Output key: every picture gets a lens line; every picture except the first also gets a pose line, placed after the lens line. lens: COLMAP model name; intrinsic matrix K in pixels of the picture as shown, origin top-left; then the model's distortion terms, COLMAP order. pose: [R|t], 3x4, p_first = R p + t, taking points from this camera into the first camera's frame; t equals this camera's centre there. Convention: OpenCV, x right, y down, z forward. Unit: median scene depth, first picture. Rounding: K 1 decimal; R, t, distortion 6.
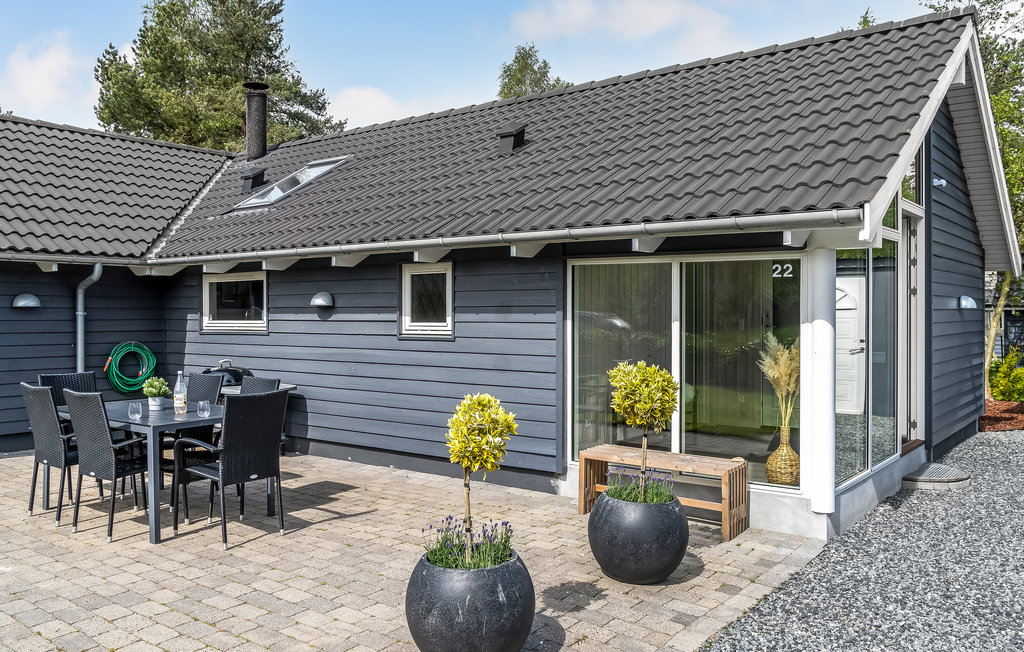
lens RADIAL K [[819.2, 0, 509.2], [0, 819.2, 327.9], [0, 0, 1]] dist [-0.003425, 0.002506]
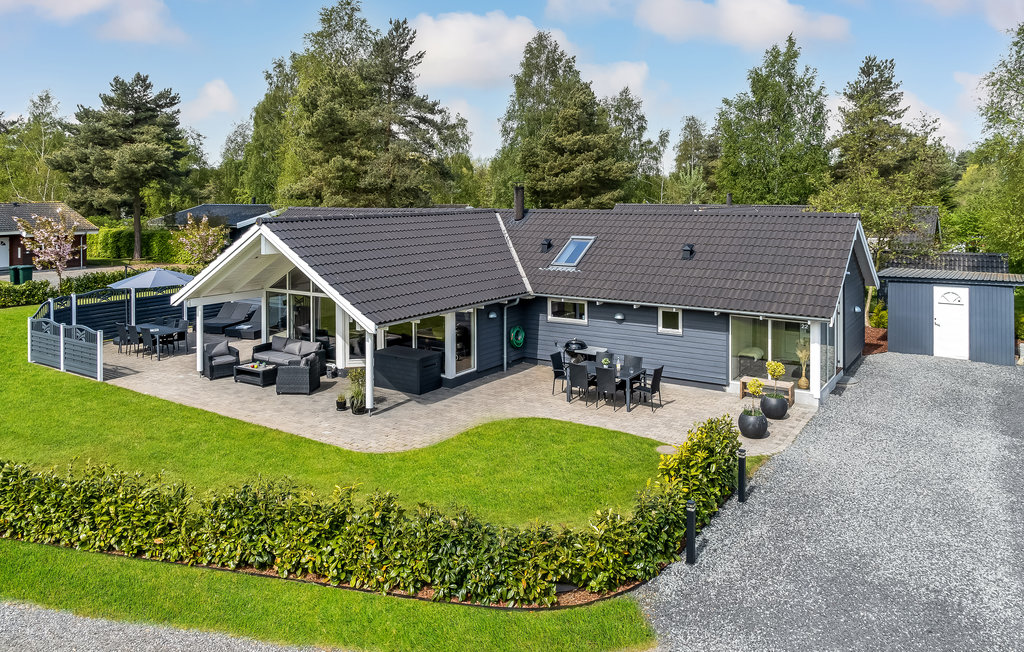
lens RADIAL K [[748.2, 0, 510.4], [0, 748.2, 198.7], [0, 0, 1]] dist [-0.012686, -0.004852]
pose [[0.997353, -0.003161, 0.072646, -0.816853], [0.003540, 0.999981, -0.005091, -0.435378], [-0.072629, 0.005335, 0.997345, -1.475712]]
